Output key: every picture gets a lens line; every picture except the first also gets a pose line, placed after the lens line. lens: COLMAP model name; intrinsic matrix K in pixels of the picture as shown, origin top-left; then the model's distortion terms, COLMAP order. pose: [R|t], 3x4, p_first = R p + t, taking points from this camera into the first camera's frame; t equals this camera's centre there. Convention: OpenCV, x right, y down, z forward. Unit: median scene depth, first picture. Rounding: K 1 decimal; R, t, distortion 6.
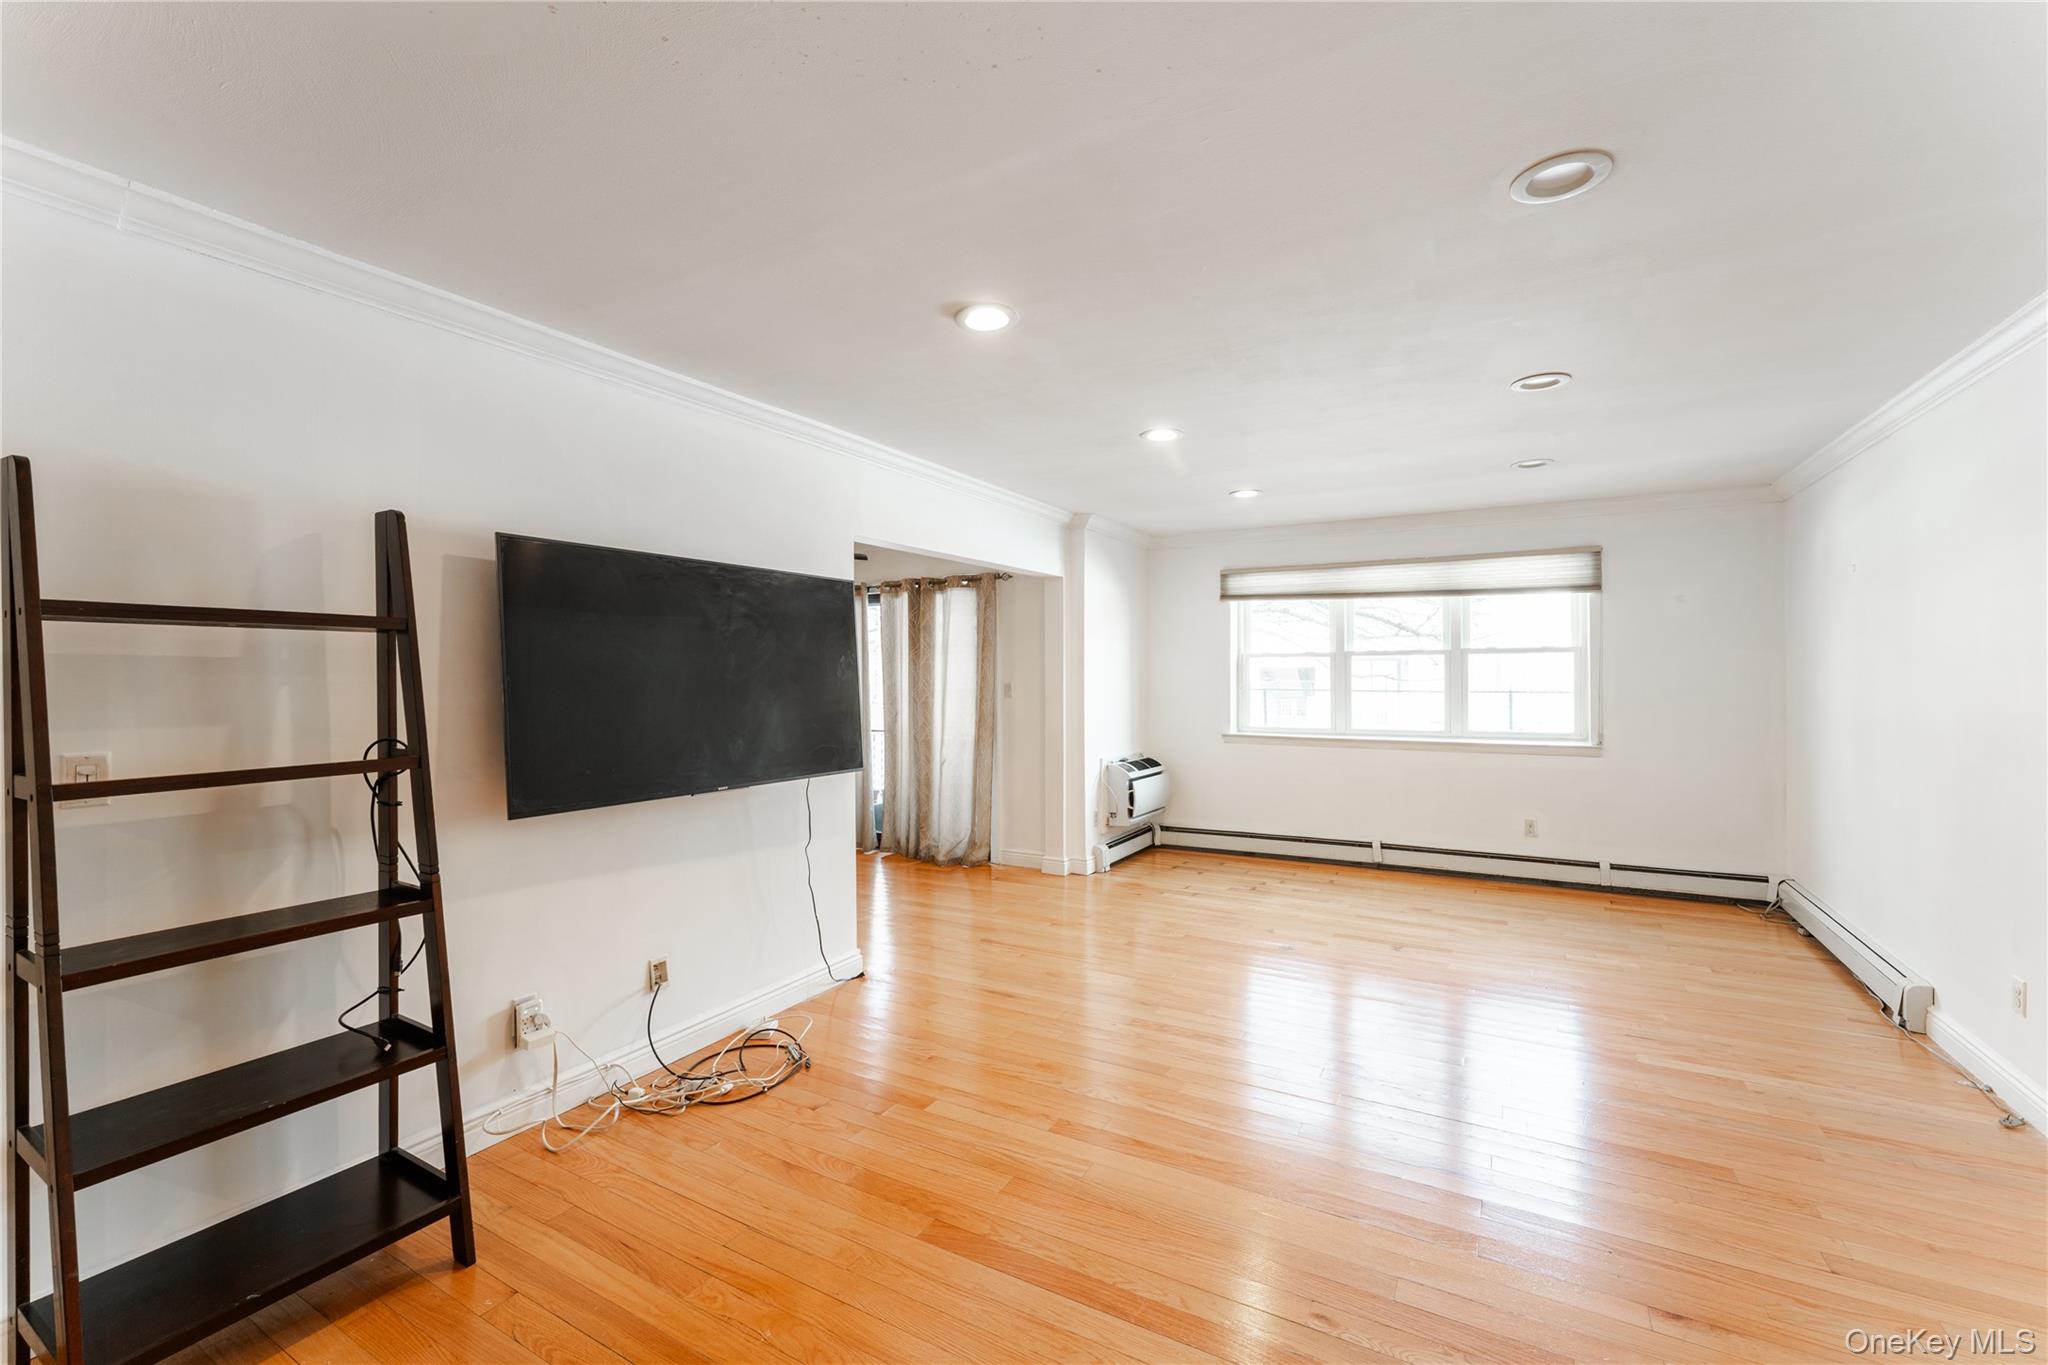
lens RADIAL K [[831.0, 0, 1022.8], [0, 831.0, 676.4], [0, 0, 1]] dist [0.004267, -0.000435]
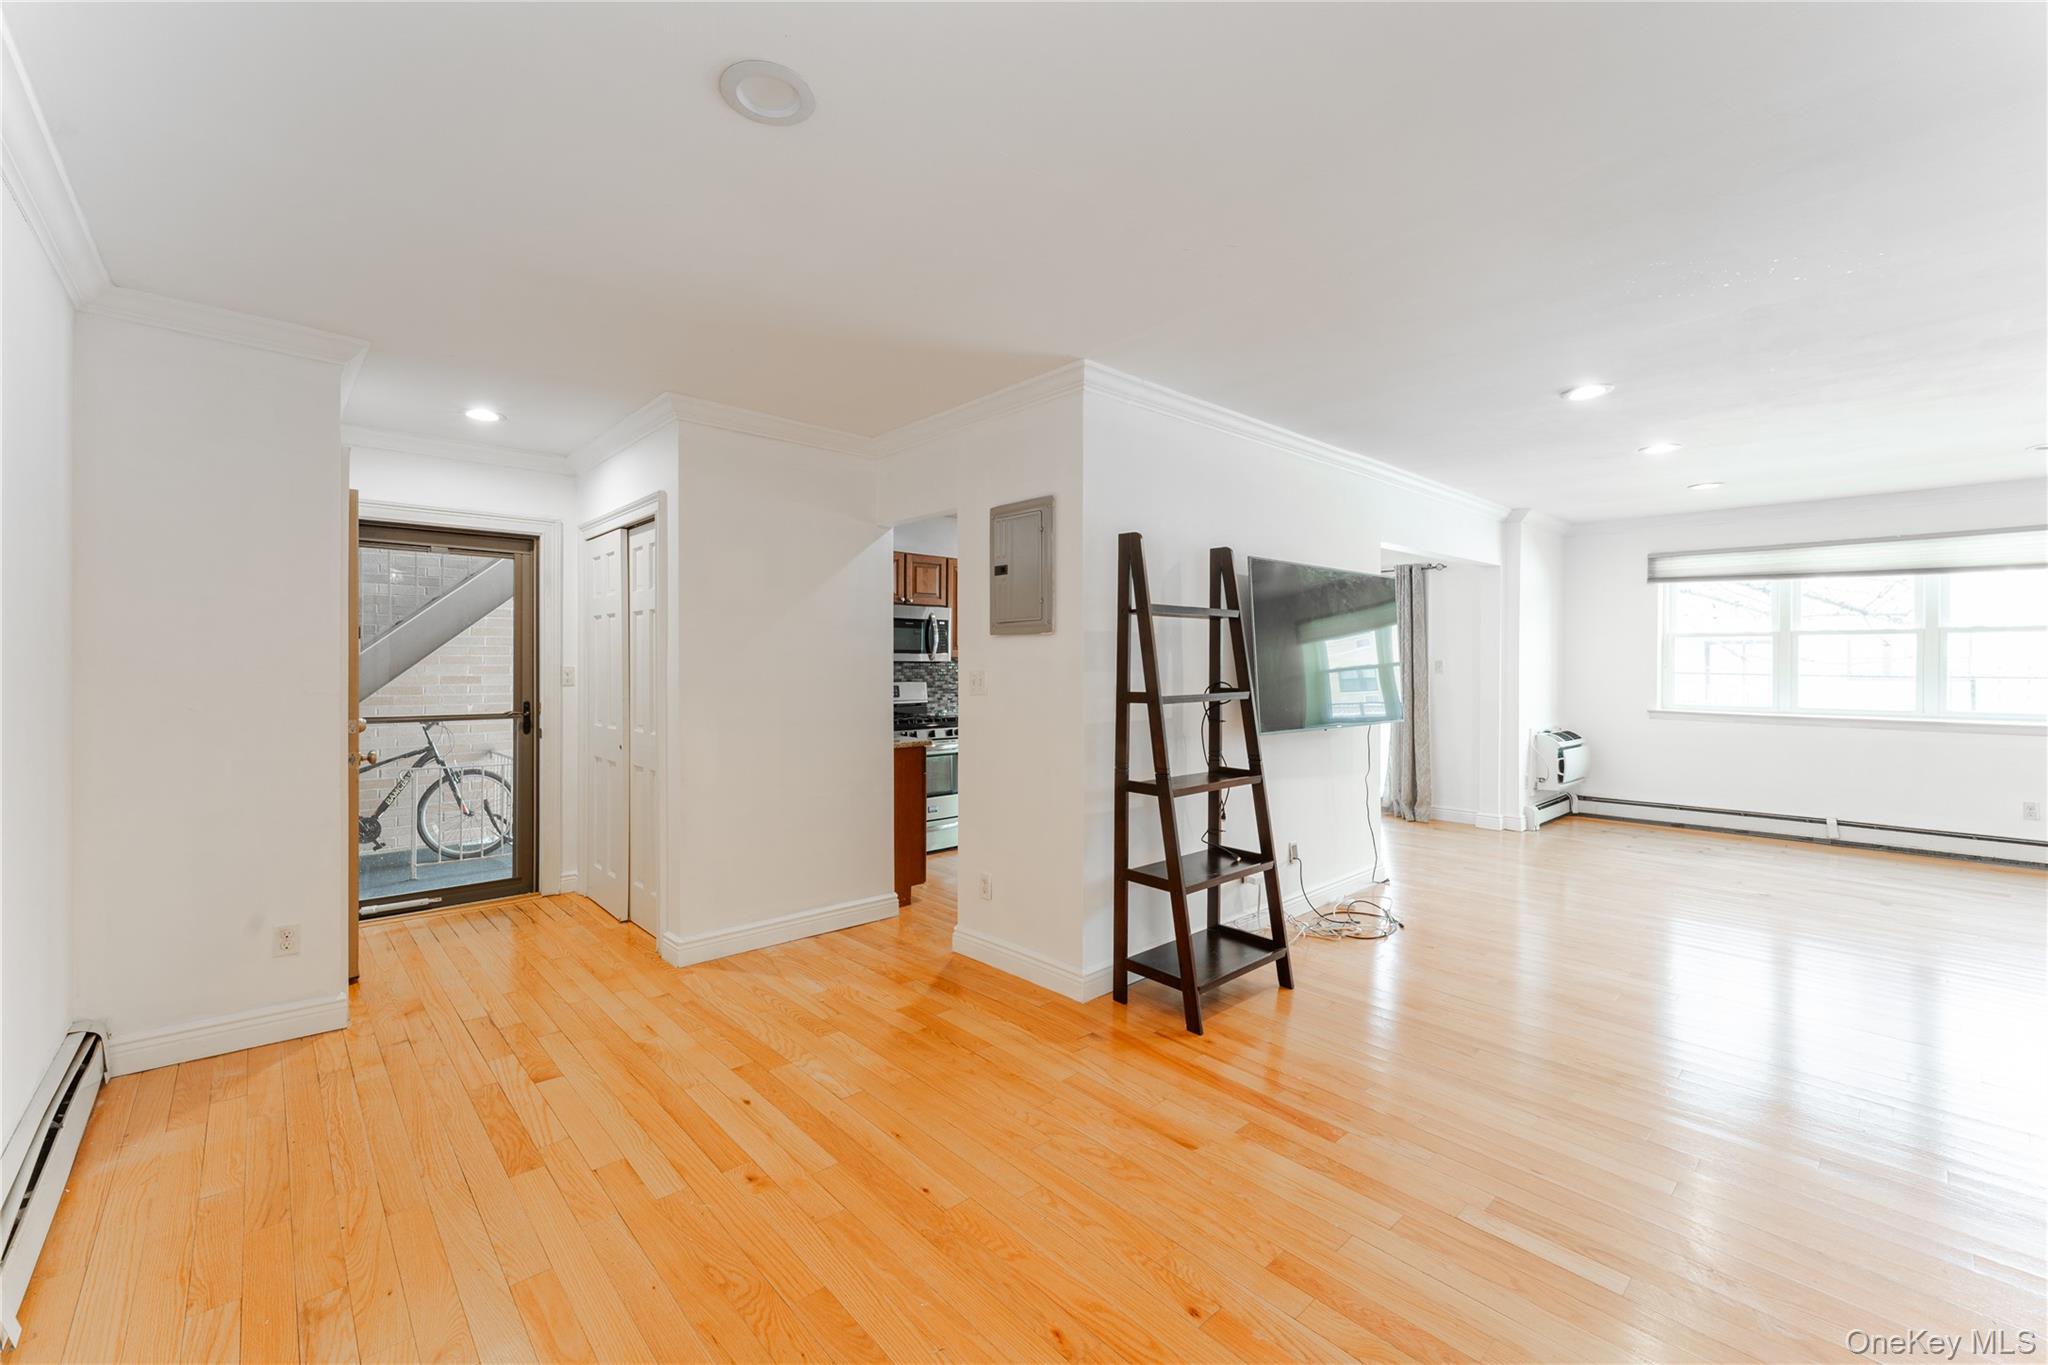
lens RADIAL K [[831.0, 0, 1067.2], [0, 831.0, 664.8], [0, 0, 1]] dist [0.004267, -0.000435]
pose [[0.962249, 0.007826, -0.272060, -0.285846], [-0.006263, 0.999959, 0.006612, 0.015139], [0.272100, -0.004658, 0.962258, -0.337316]]
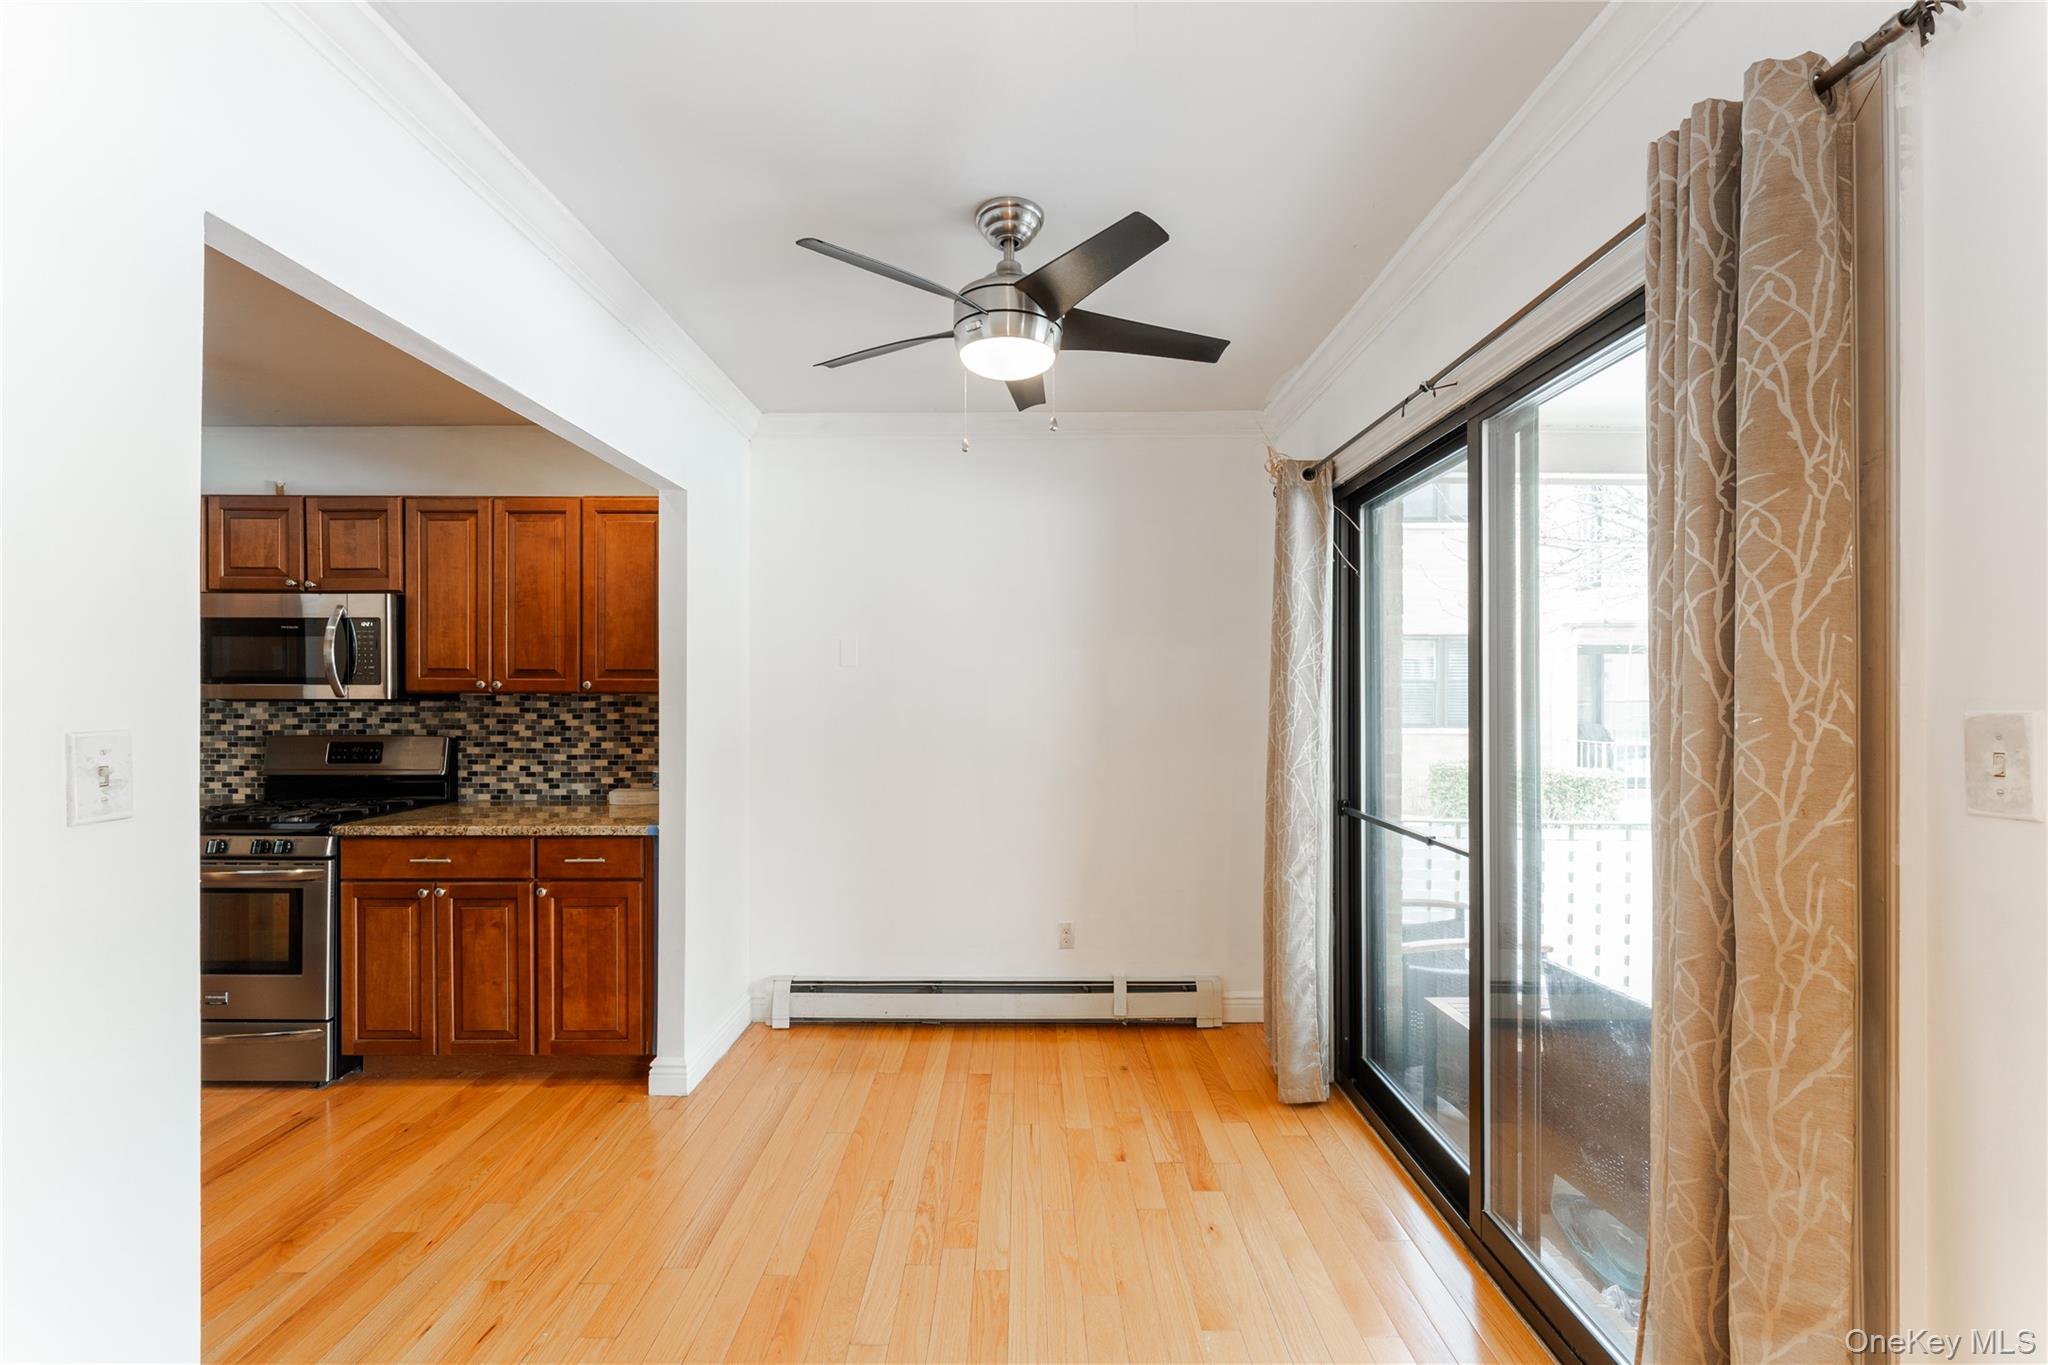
lens RADIAL K [[831.0, 0, 995.6], [0, 831.0, 691.1], [0, 0, 1]] dist [0.004267, -0.000435]
pose [[0.478312, 0.009691, -0.878136, 0.035707], [0.001267, 0.999930, 0.011725, 0.004492], [0.878189, -0.006721, 0.478267, 1.143817]]
